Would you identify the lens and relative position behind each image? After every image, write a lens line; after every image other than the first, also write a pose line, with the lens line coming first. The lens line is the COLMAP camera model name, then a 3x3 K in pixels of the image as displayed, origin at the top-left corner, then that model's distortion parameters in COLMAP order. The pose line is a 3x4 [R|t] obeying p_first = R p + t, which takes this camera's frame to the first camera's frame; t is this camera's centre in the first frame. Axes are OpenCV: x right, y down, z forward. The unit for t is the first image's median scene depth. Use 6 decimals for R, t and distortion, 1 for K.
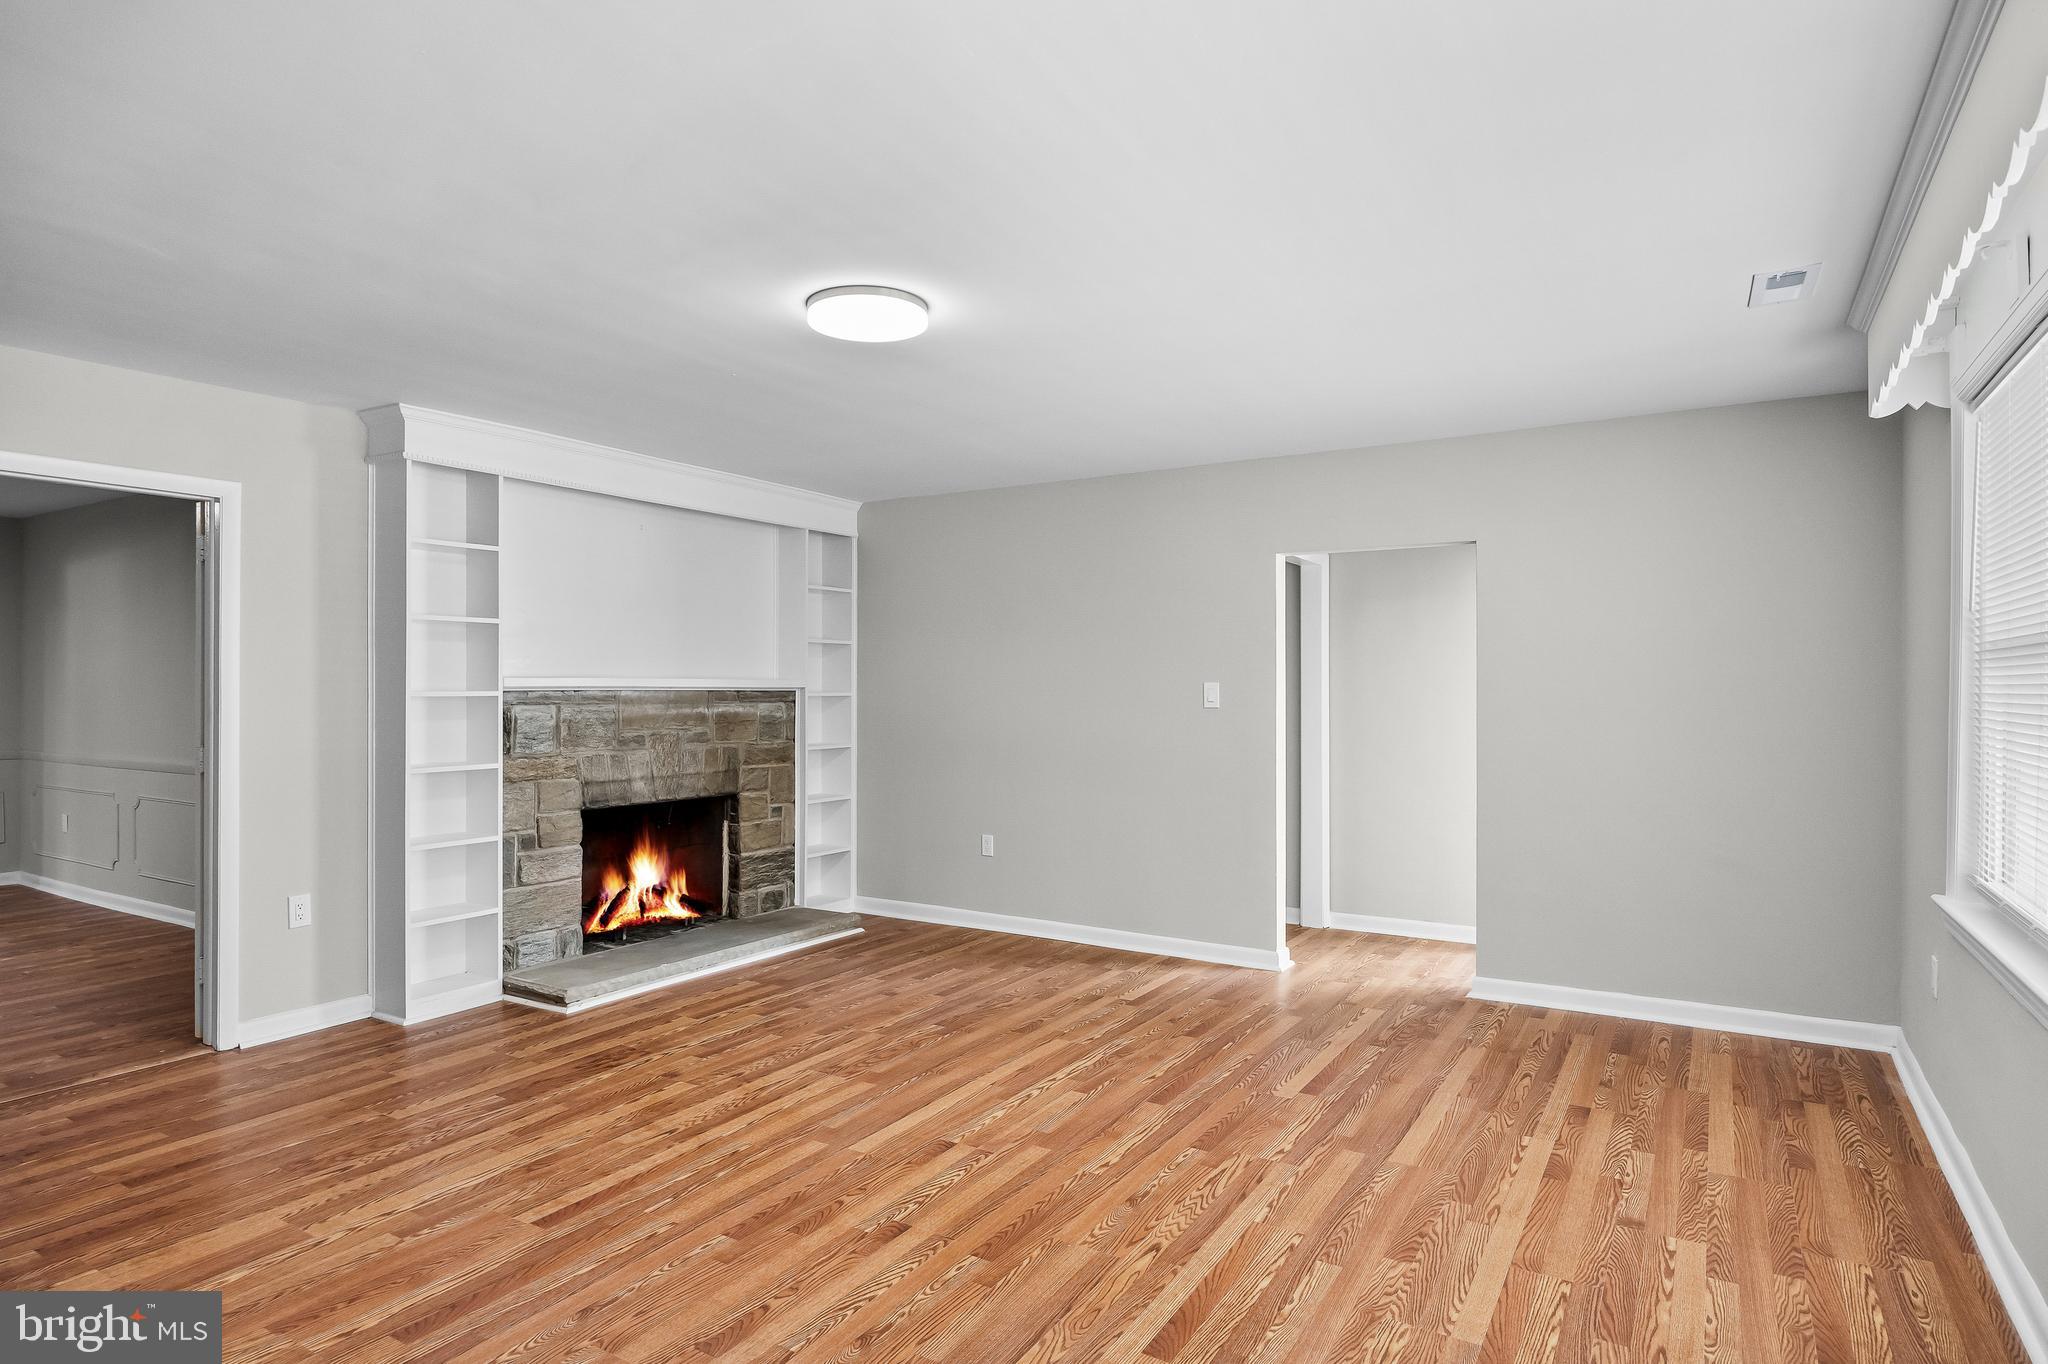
lens RADIAL K [[1129.9, 0, 1018.7], [0, 1129.9, 690.2], [0, 0, 1]] dist [0.002127, 0.002147]
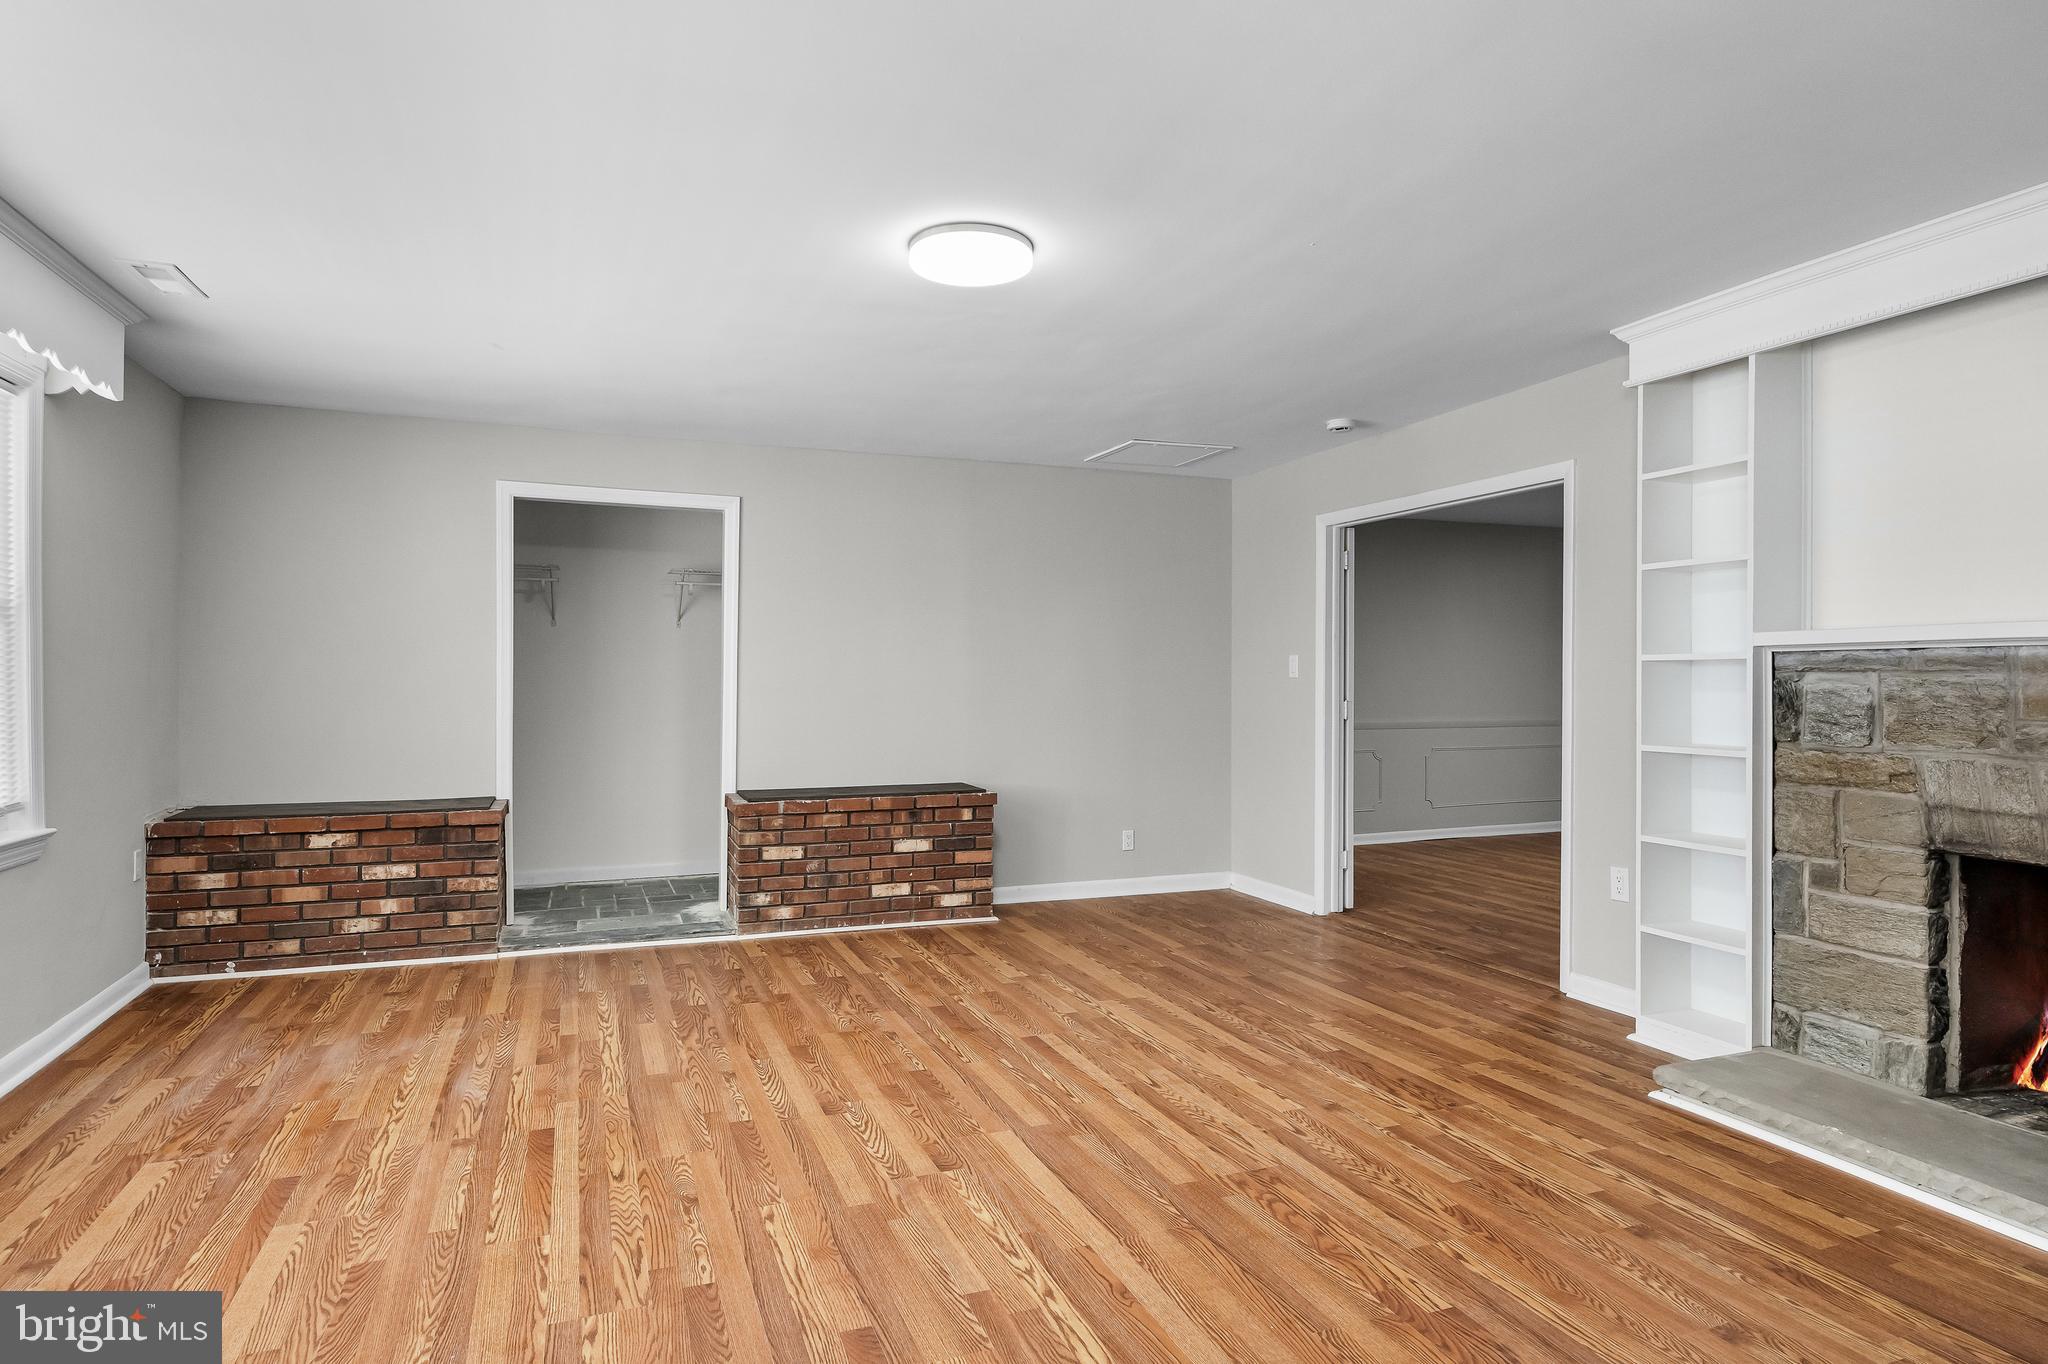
lens RADIAL K [[1129.9, 0, 1015.9], [0, 1129.9, 681.8], [0, 0, 1]] dist [0.002127, 0.002147]
pose [[-0.602219, 0.000417, -0.798331, 0.556160], [-0.002469, 0.999994, 0.002385, 0.026412], [0.798327, 0.003408, -0.602214, 1.458691]]
